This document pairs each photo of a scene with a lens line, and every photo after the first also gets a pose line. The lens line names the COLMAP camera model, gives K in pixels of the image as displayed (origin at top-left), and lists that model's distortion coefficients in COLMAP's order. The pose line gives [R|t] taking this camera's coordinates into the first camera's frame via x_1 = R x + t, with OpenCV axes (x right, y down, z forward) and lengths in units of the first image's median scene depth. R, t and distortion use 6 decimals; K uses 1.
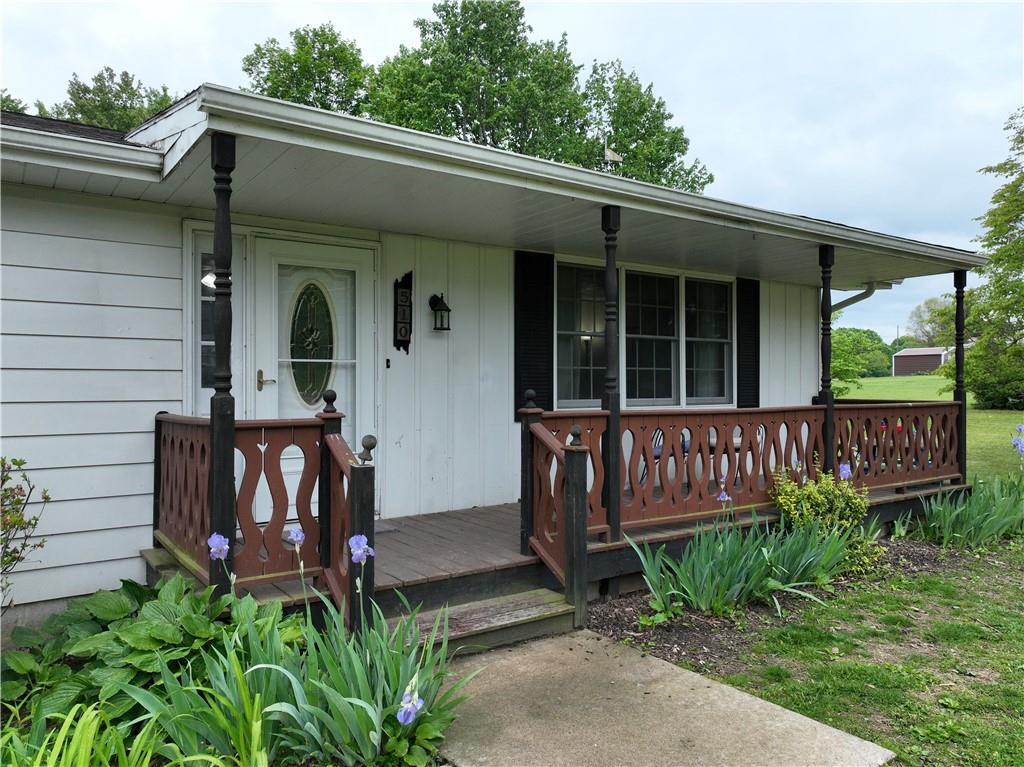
lens RADIAL K [[745.2, 0, 512.0], [0, 745.2, 383.5], [0, 0, 1]] dist [0.002356, 0.002671]
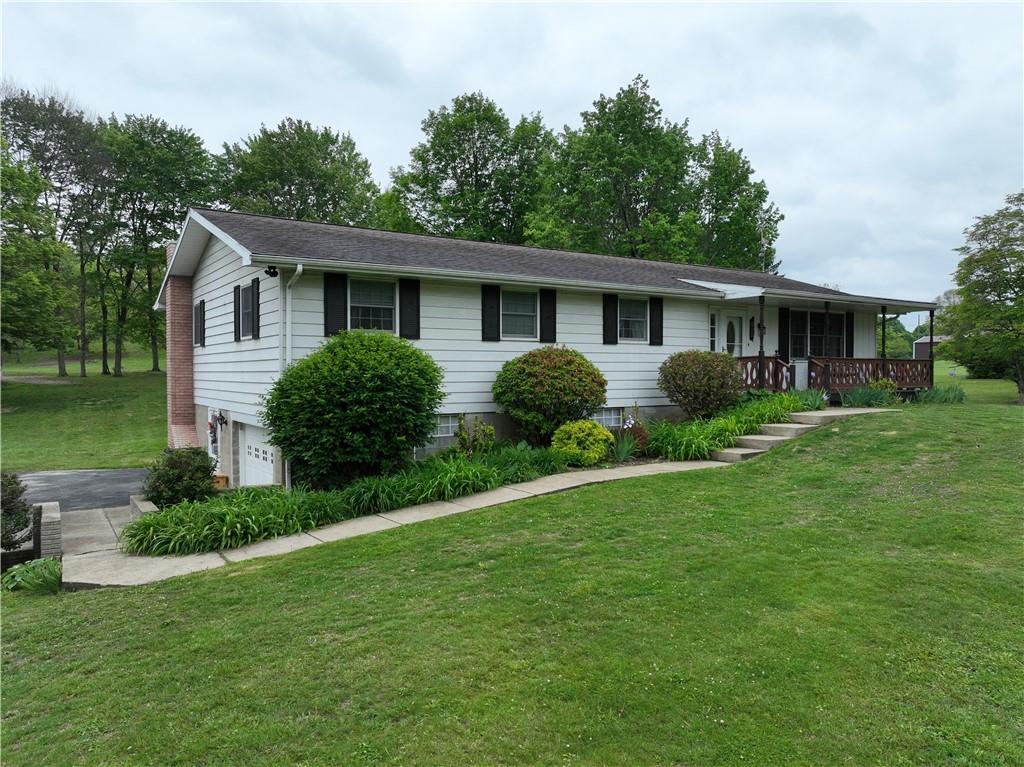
lens RADIAL K [[739.9, 0, 513.5], [0, 739.9, 396.7], [0, 0, 1]] dist [-0.003787, -0.002545]
pose [[0.999679, -0.002780, -0.025186, -0.492087], [0.003616, 0.999443, 0.033190, 0.039040], [0.025080, -0.033270, 0.999132, -0.999270]]
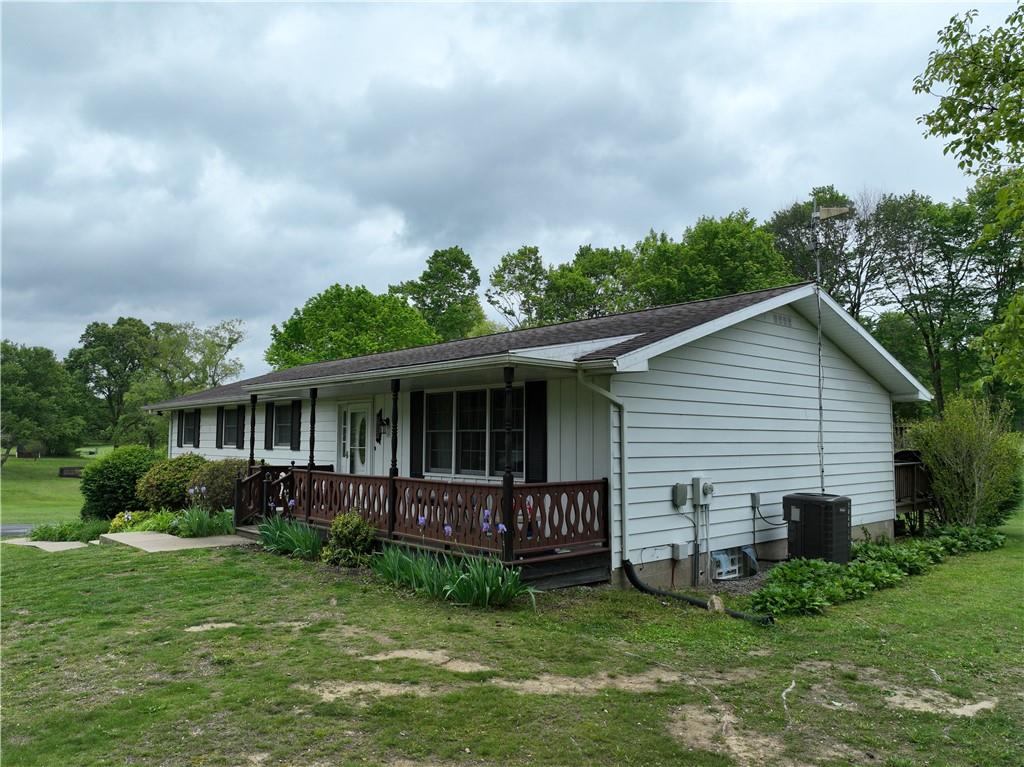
lens RADIAL K [[745.2, 0, 512.0], [0, 745.2, 383.5], [0, 0, 1]] dist [0.002356, 0.002671]
pose [[0.131998, -0.066257, -0.989033, 0.998476], [0.002006, 0.997779, -0.066575, -0.032416], [0.991248, 0.006804, 0.131838, 0.491003]]
